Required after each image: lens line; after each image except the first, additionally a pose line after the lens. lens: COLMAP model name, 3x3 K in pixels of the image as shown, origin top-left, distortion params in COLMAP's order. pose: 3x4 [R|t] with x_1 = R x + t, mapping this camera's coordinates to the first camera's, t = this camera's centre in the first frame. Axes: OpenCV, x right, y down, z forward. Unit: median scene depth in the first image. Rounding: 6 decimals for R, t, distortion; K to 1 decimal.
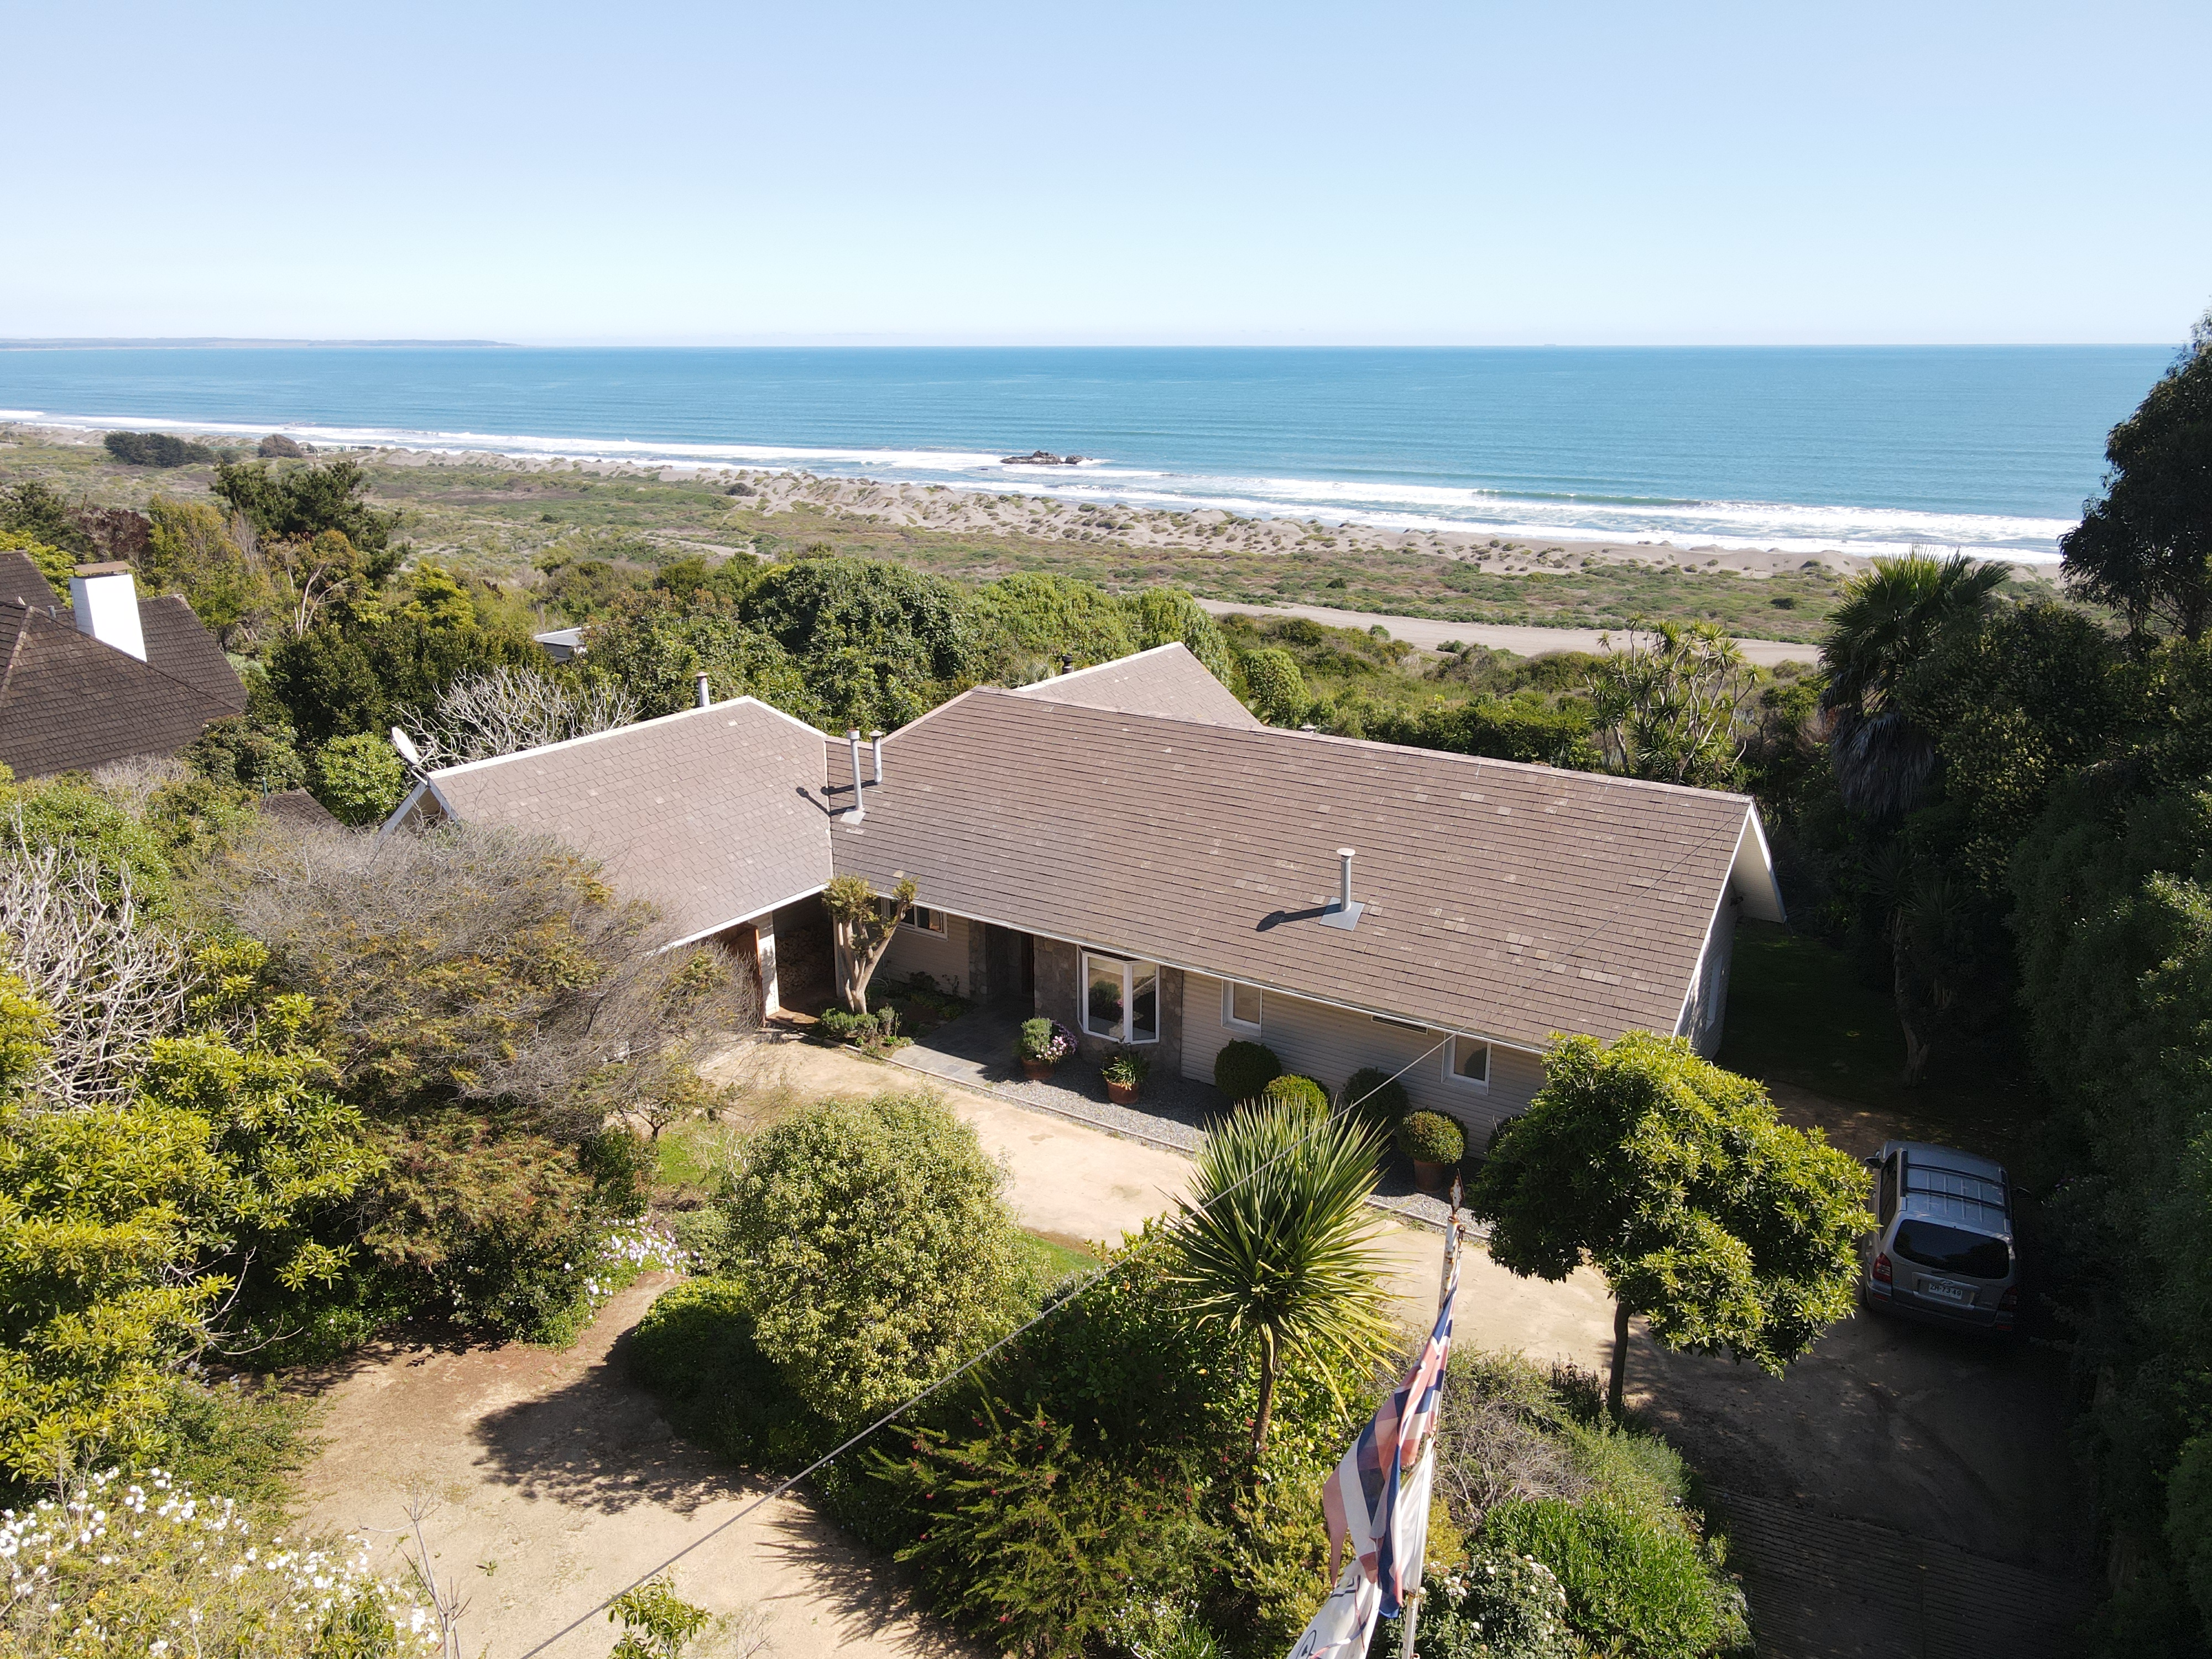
lens RADIAL K [[1624.1, 0, 1106.0], [0, 1624.1, 829.5], [0, 0, 1]] dist [-0.012096, 0.049951]
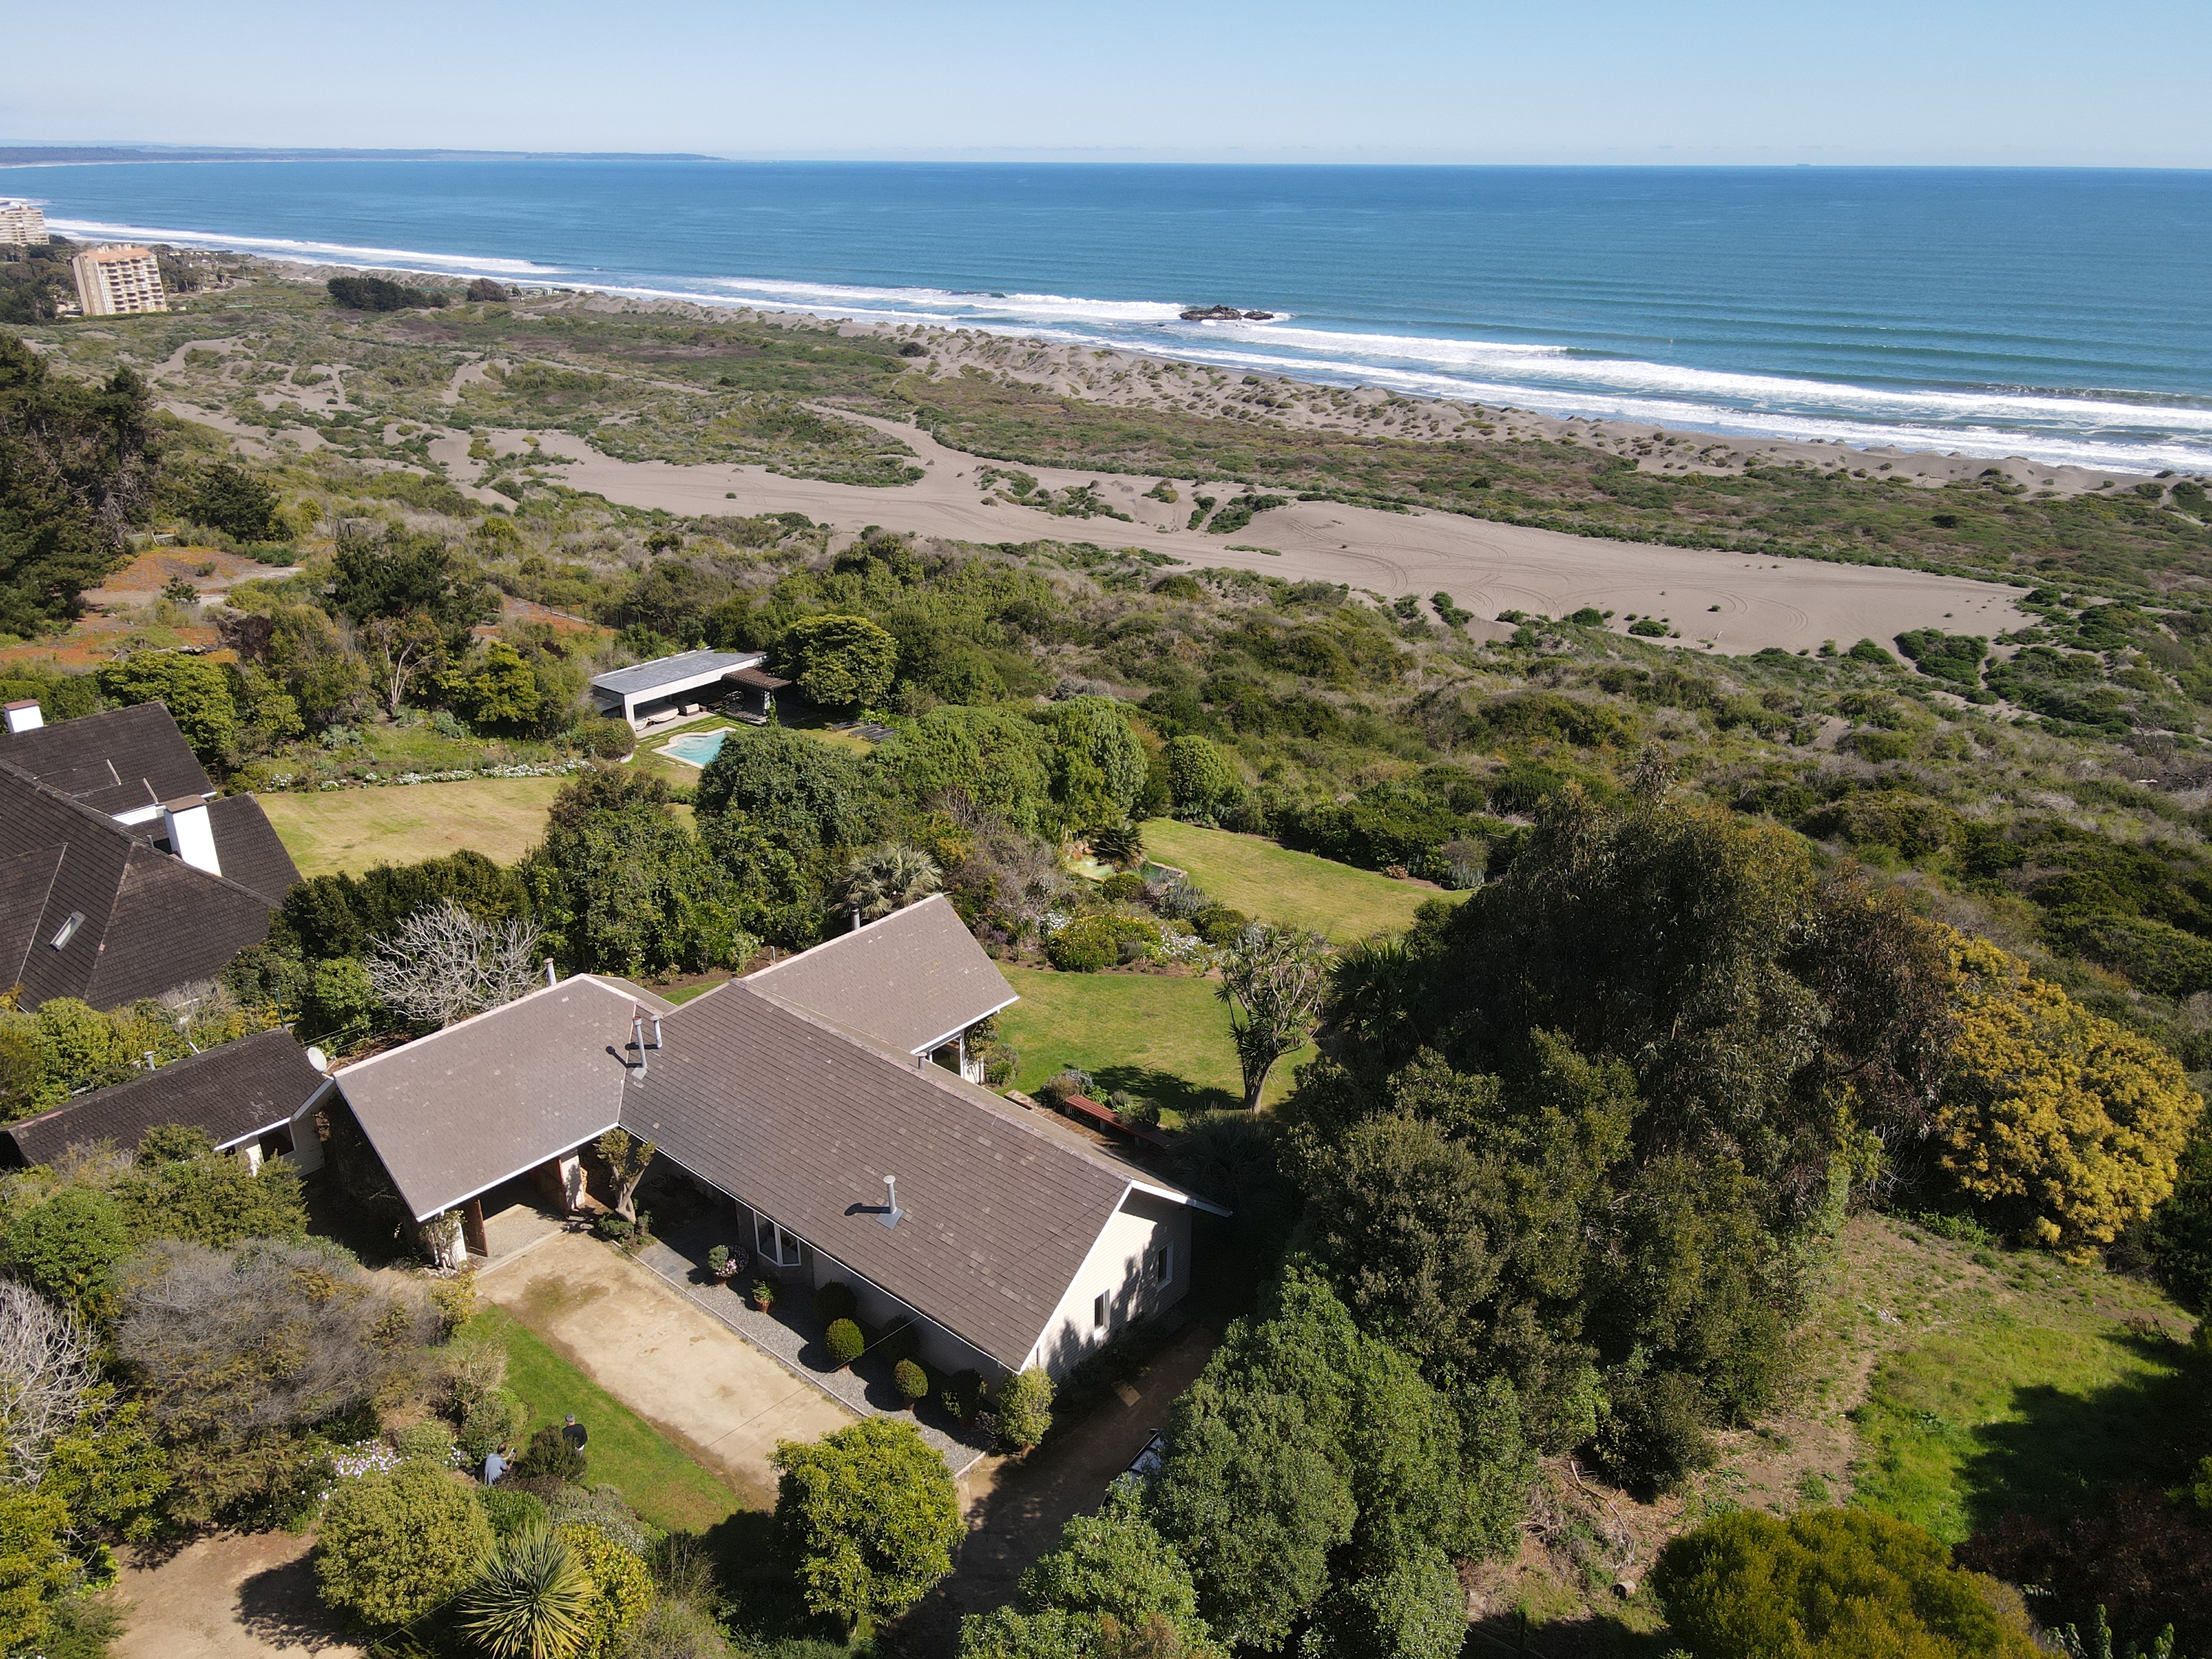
lens RADIAL K [[1621.0, 0, 1102.2], [0, 1621.0, 835.9], [0, 0, 1]] dist [-0.004151, 0.039731]
pose [[0.992525, 0.051938, -0.110436, 0.357392], [-0.040340, 0.993677, 0.104778, -0.341042], [0.115180, -0.099540, 0.988345, -0.326577]]
